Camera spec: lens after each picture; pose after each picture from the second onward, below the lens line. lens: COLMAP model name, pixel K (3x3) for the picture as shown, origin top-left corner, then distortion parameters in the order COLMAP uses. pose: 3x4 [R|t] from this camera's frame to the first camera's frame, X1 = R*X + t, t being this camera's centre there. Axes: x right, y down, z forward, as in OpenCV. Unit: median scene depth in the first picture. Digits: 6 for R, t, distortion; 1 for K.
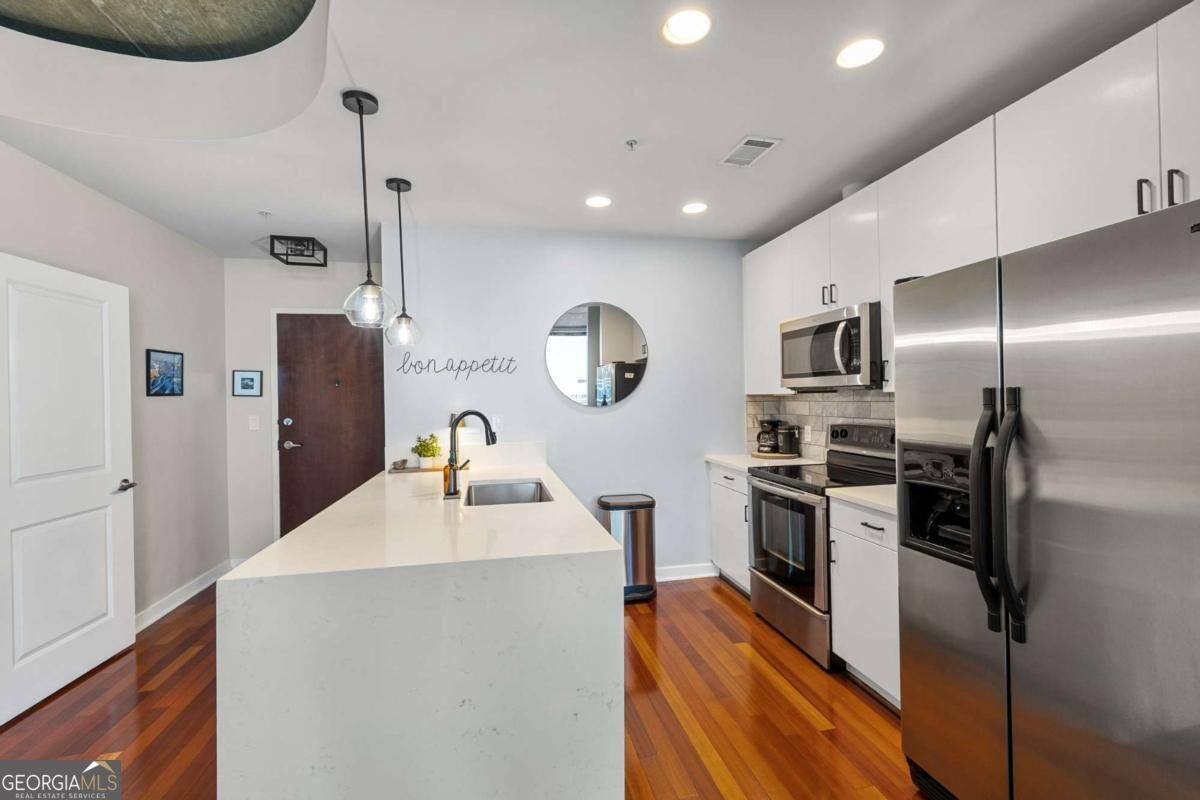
lens RADIAL K [[521.6, 0, 603.4], [0, 521.6, 415.7], [0, 0, 1]] dist [-0.000191, -0.000116]
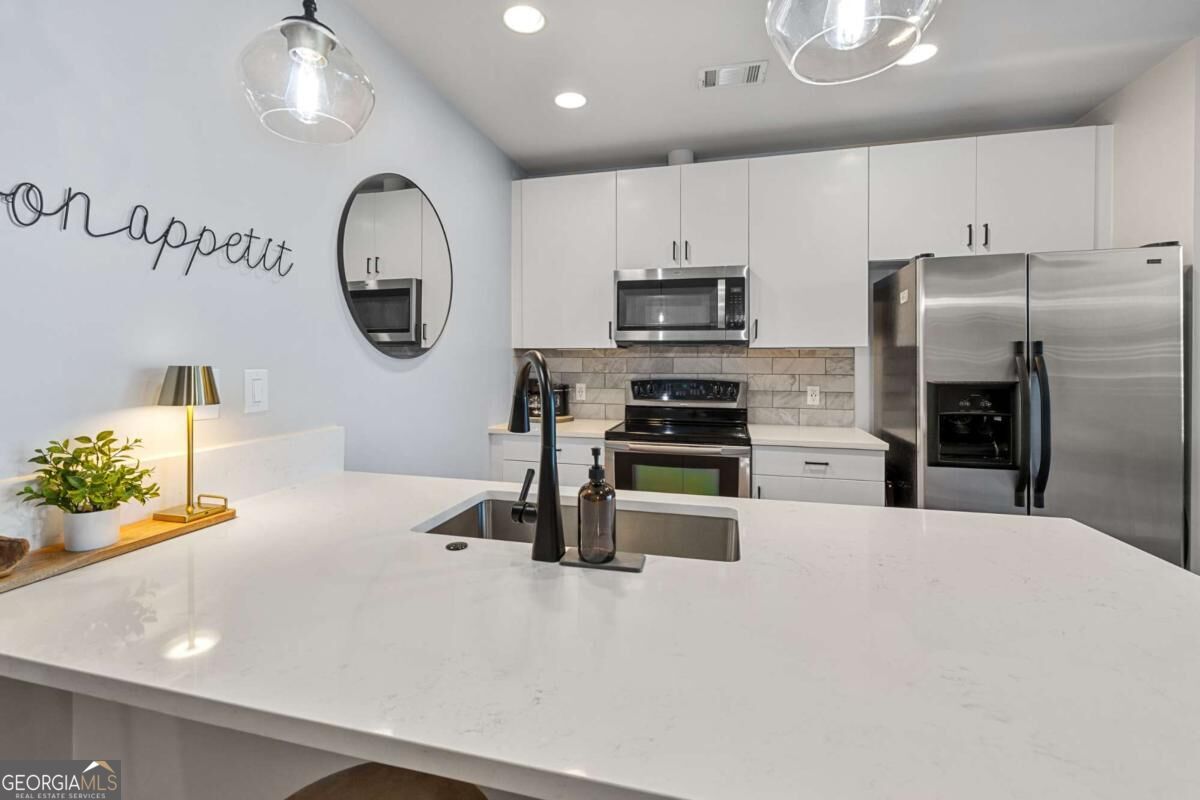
lens RADIAL K [[517.3, 0, 602.7], [0, 517.3, 372.8], [0, 0, 1]] dist [-0.001720, -0.000105]
pose [[0.462028, -0.001060, 0.886865, -0.476038], [0.020324, 0.999749, -0.009393, 0.010822], [-0.886632, 0.022364, 0.461934, 0.603481]]
